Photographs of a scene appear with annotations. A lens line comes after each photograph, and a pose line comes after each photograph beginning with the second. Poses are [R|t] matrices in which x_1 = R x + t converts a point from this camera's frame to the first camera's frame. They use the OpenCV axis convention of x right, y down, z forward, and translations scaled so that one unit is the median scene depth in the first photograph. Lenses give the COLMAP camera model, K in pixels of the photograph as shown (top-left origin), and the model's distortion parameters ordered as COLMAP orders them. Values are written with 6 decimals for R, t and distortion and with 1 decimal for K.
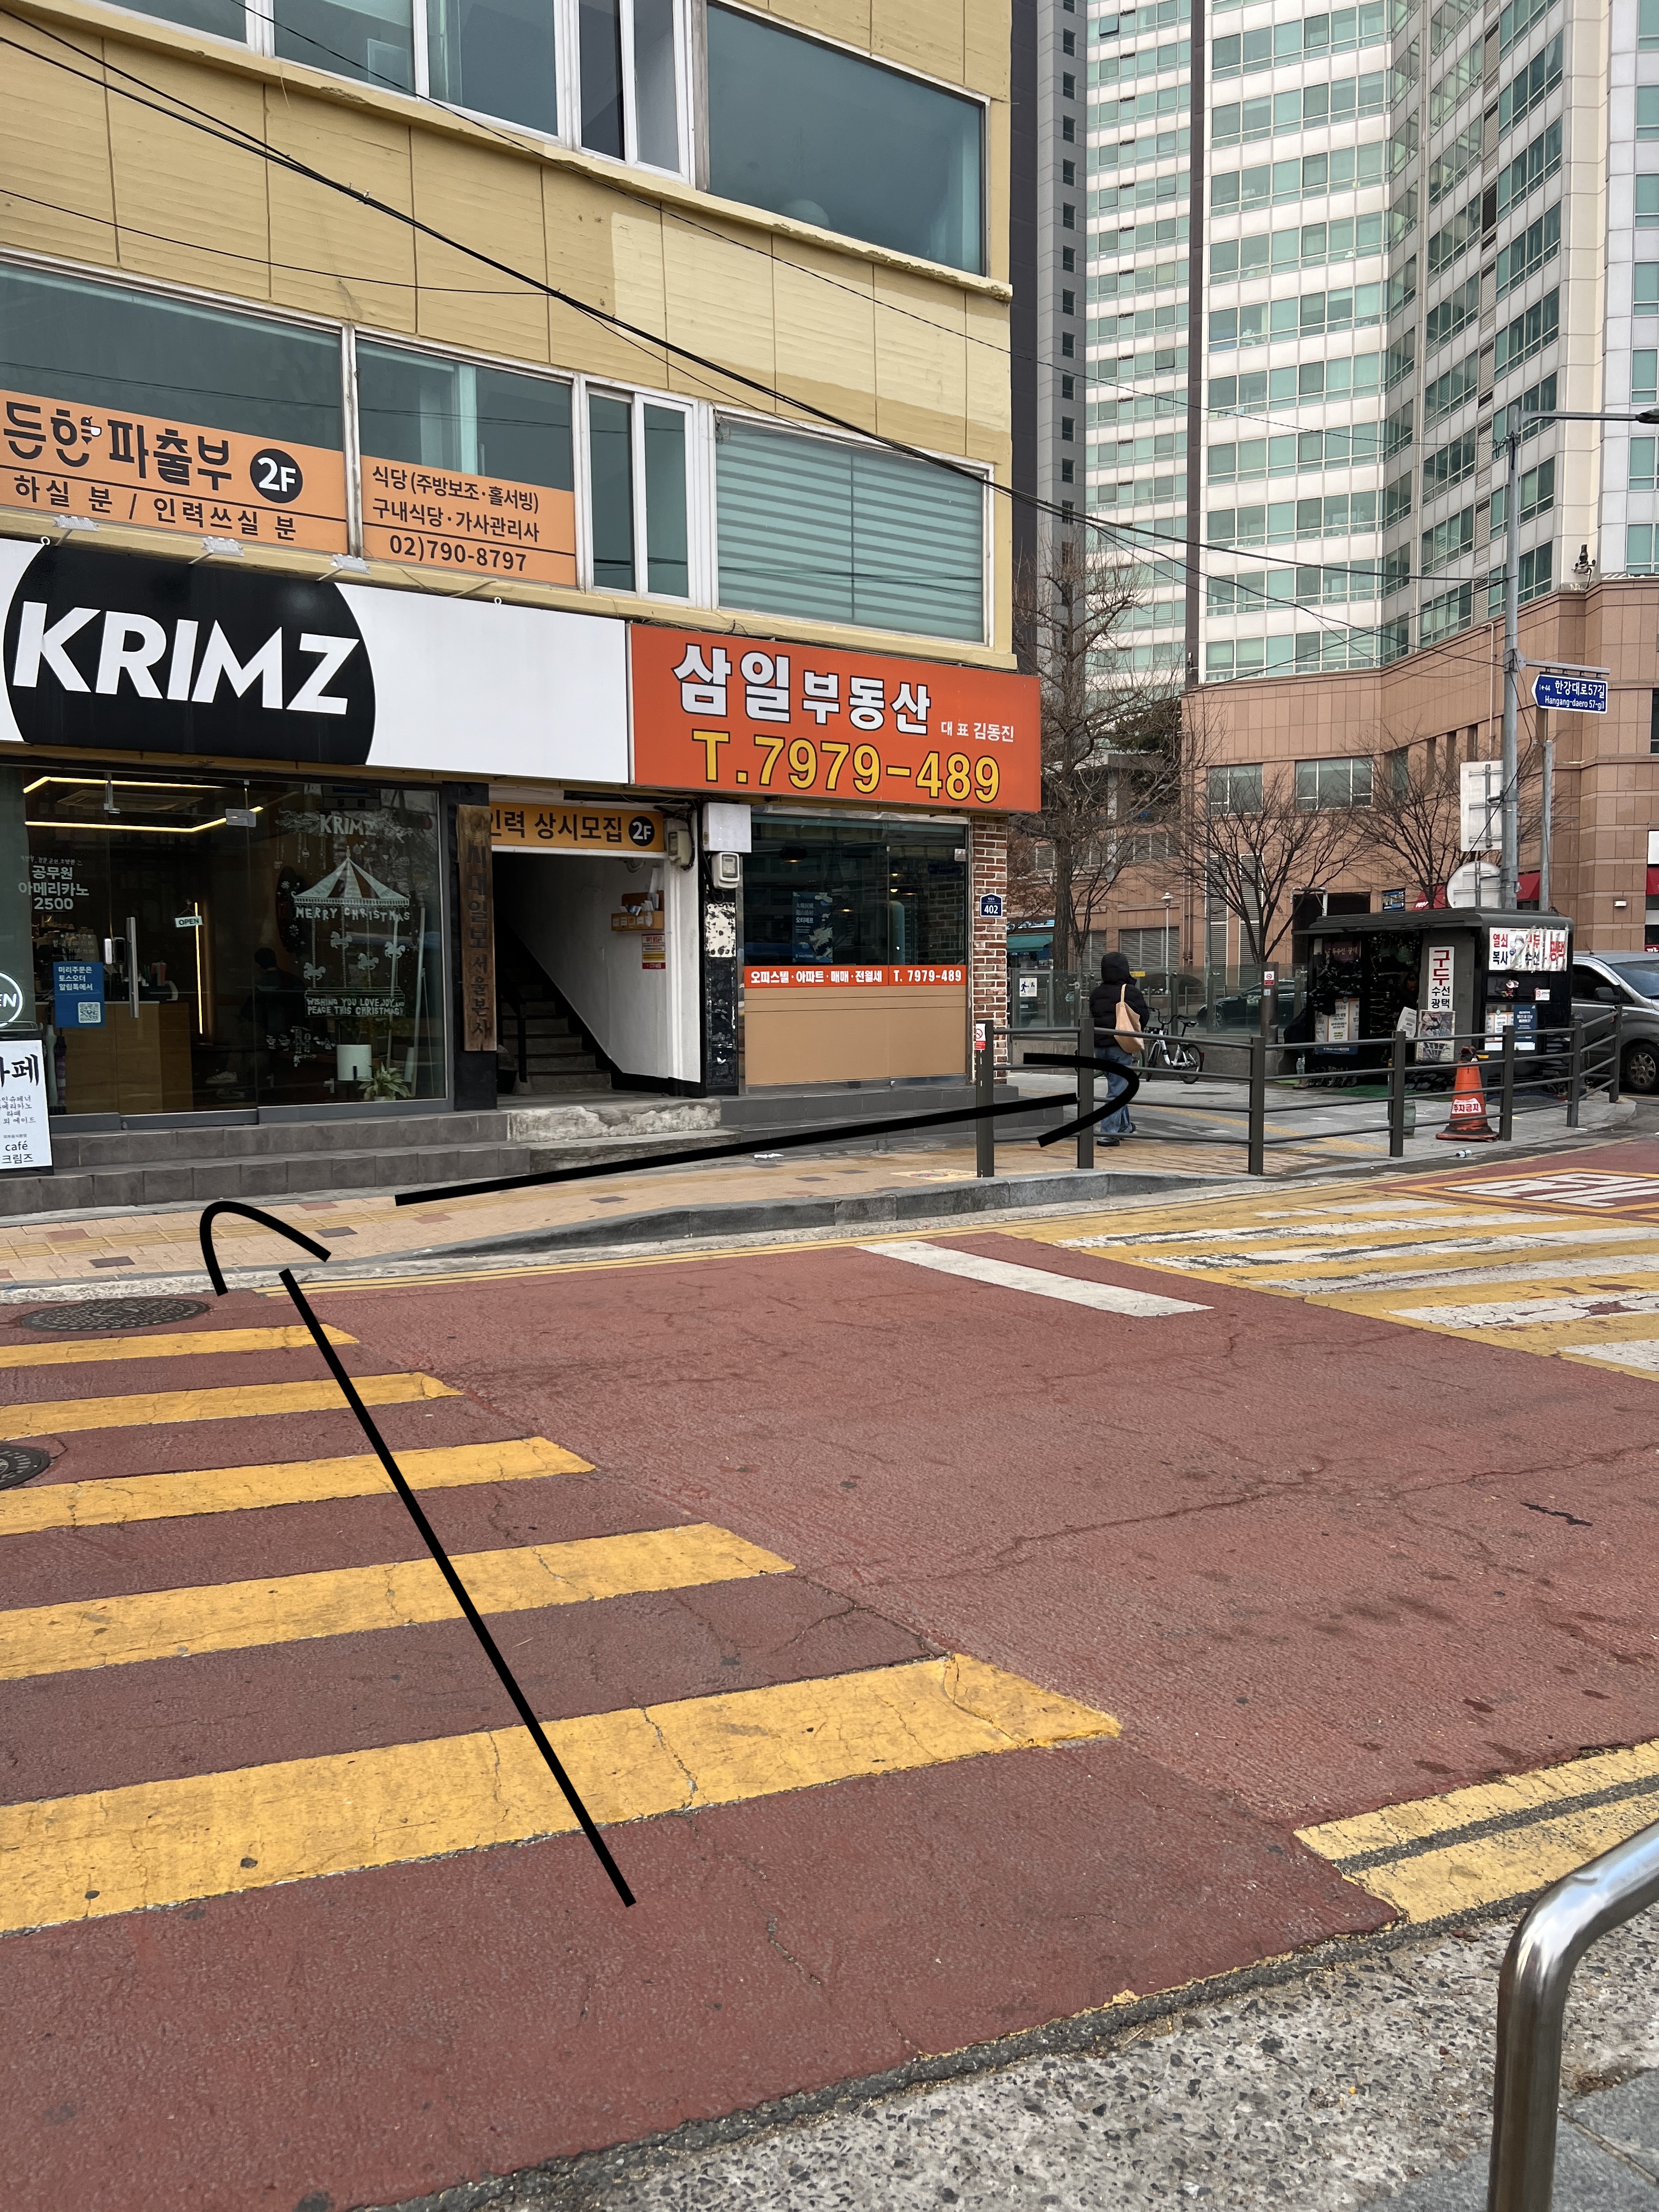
lens RADIAL K [[1670.4, 0, 826.8], [0, 1670.4, 1124.7], [0, 0, 1]] dist [0.023224, -0.007087]
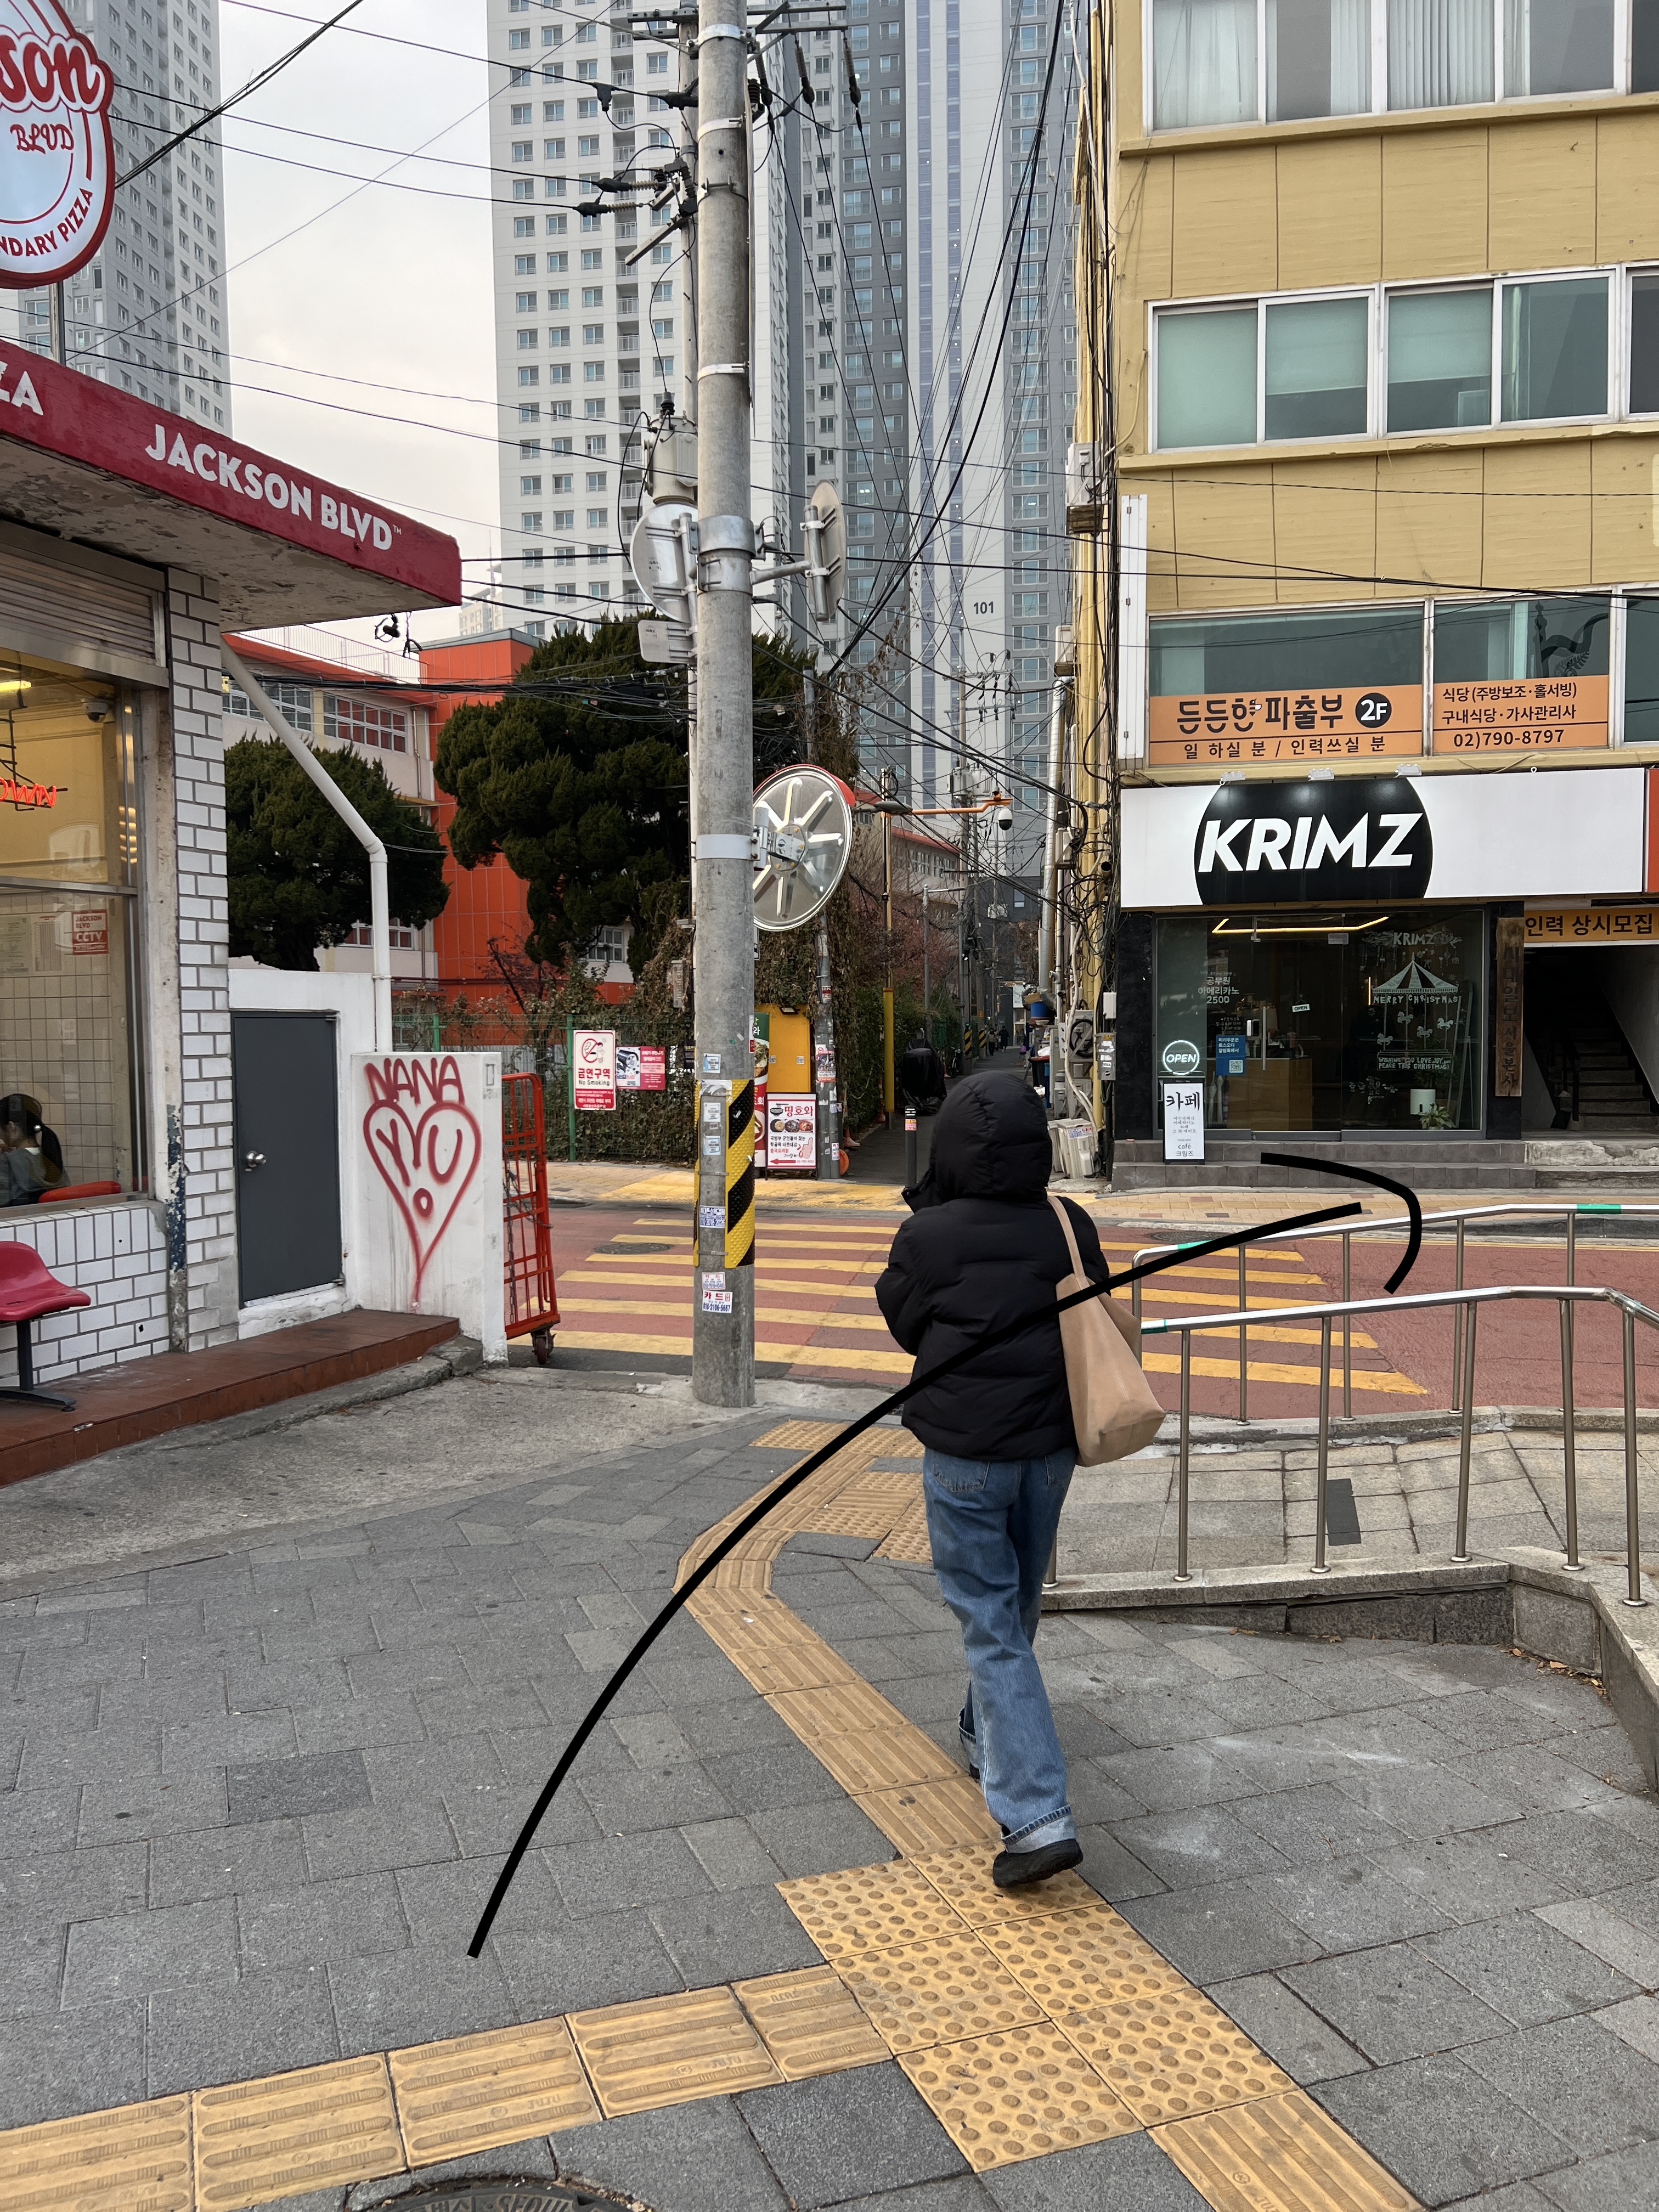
lens RADIAL K [[1670.4, 0, 826.5], [0, 1670.4, 1106.2], [0, 0, 1]] dist [0.023224, -0.007087]
pose [[0.736767, 0.034604, -0.675261, 0.332012], [-0.052295, 0.998614, -0.005883, 0.001118], [0.674121, 0.039647, 0.737556, -0.415354]]
